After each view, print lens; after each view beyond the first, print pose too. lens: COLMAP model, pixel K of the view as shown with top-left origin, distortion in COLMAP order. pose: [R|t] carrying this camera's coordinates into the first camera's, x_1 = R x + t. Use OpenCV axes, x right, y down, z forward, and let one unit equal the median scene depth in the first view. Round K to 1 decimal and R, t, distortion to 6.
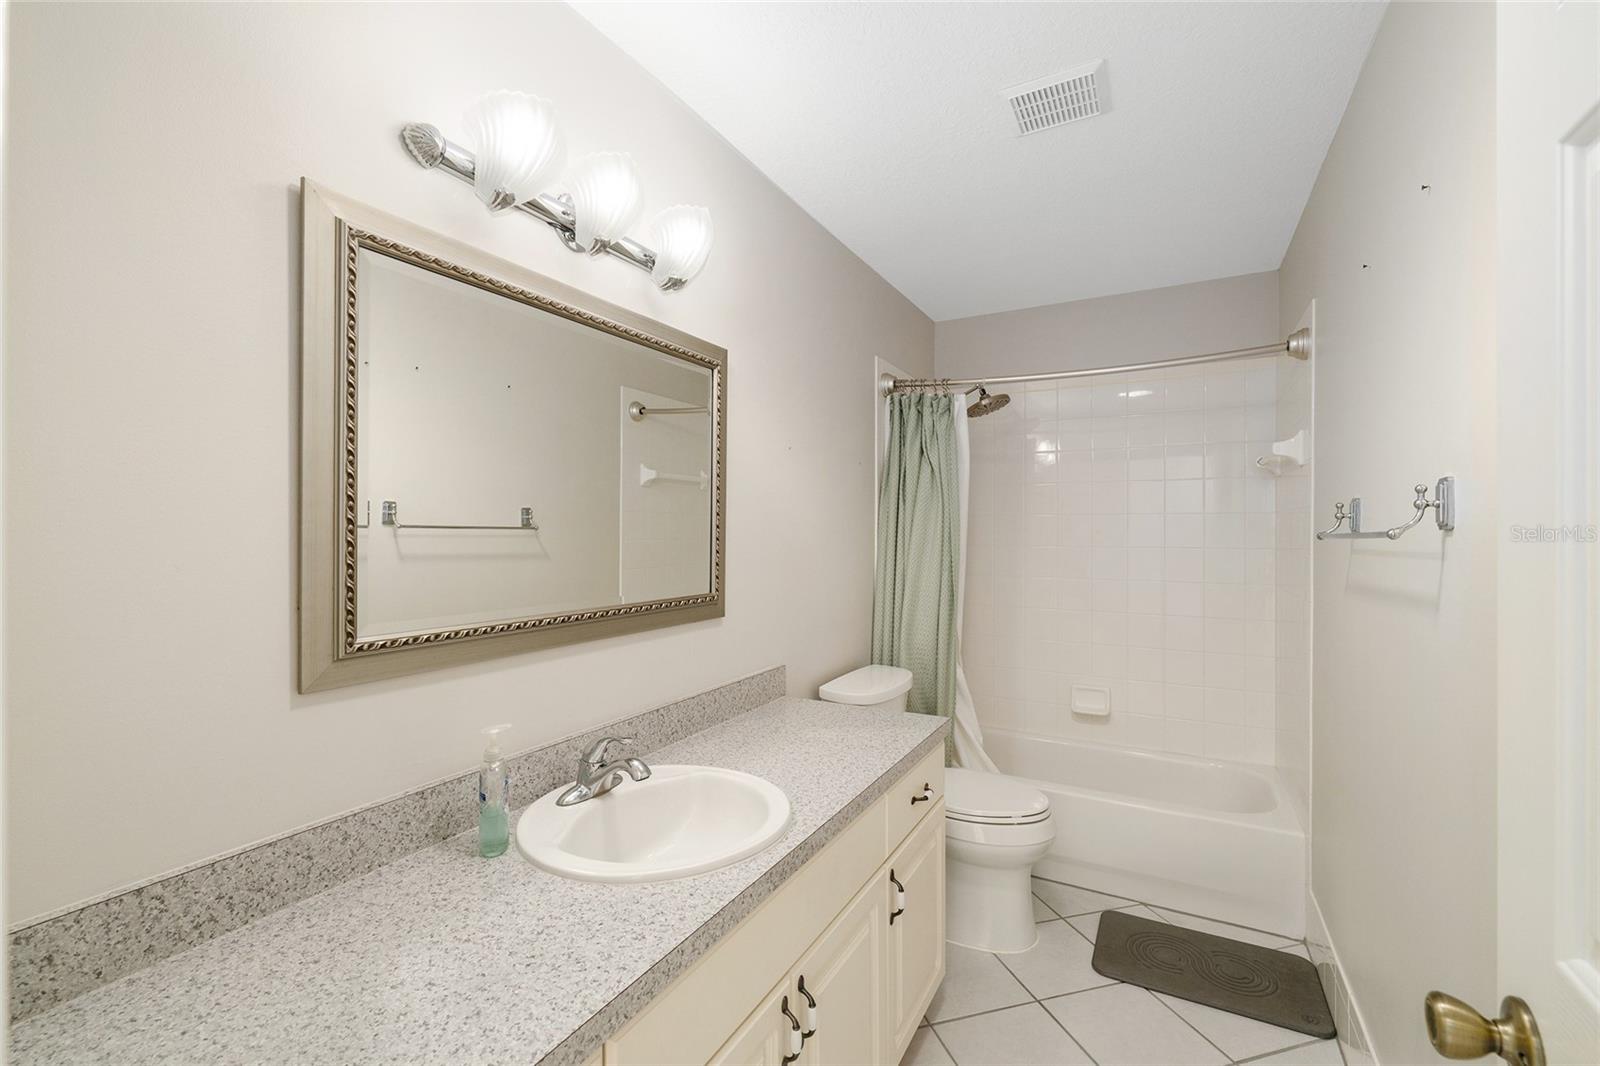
lens RADIAL K [[670.3, 0, 801.6], [0, 670.3, 531.3], [0, 0, 1]] dist [0.000688, -0.000454]
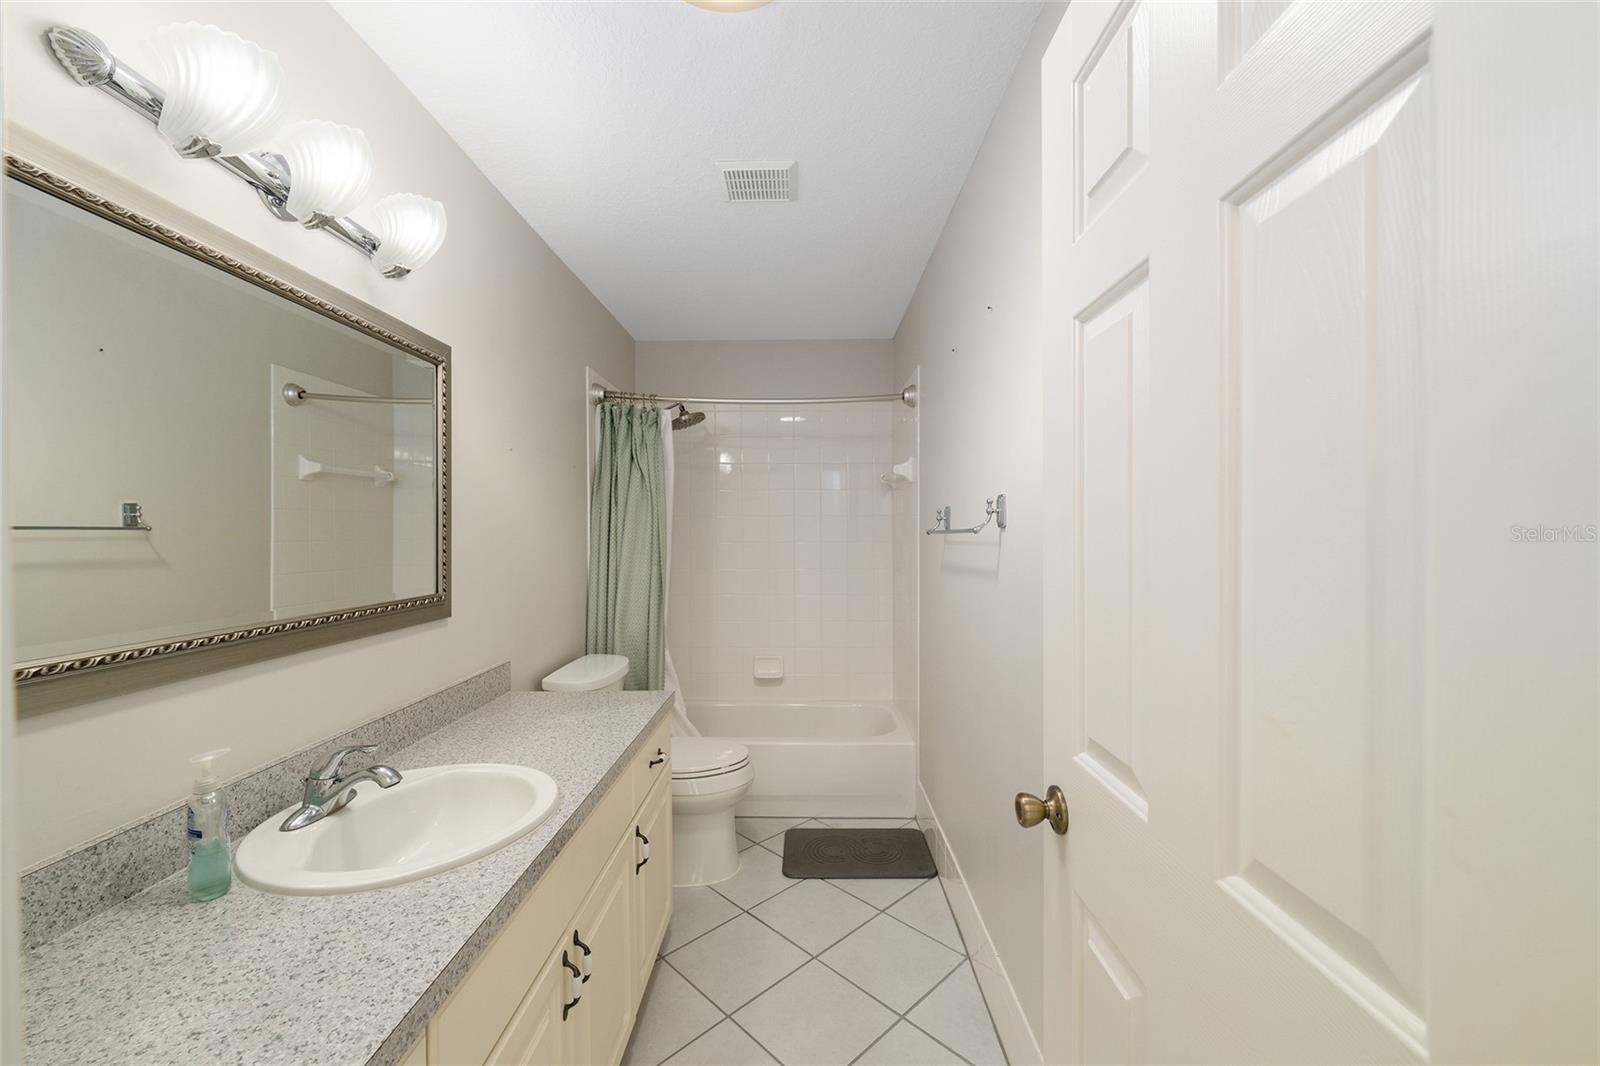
lens RADIAL K [[626.1, 0, 784.9], [0, 626.1, 534.3], [0, 0, 1]] dist [0.001307, 0.000355]
pose [[0.887722, -0.006445, 0.460334, -0.125393], [0.004048, 0.999973, 0.006194, 0.002080], [-0.460361, -0.003635, 0.887724, -0.057759]]
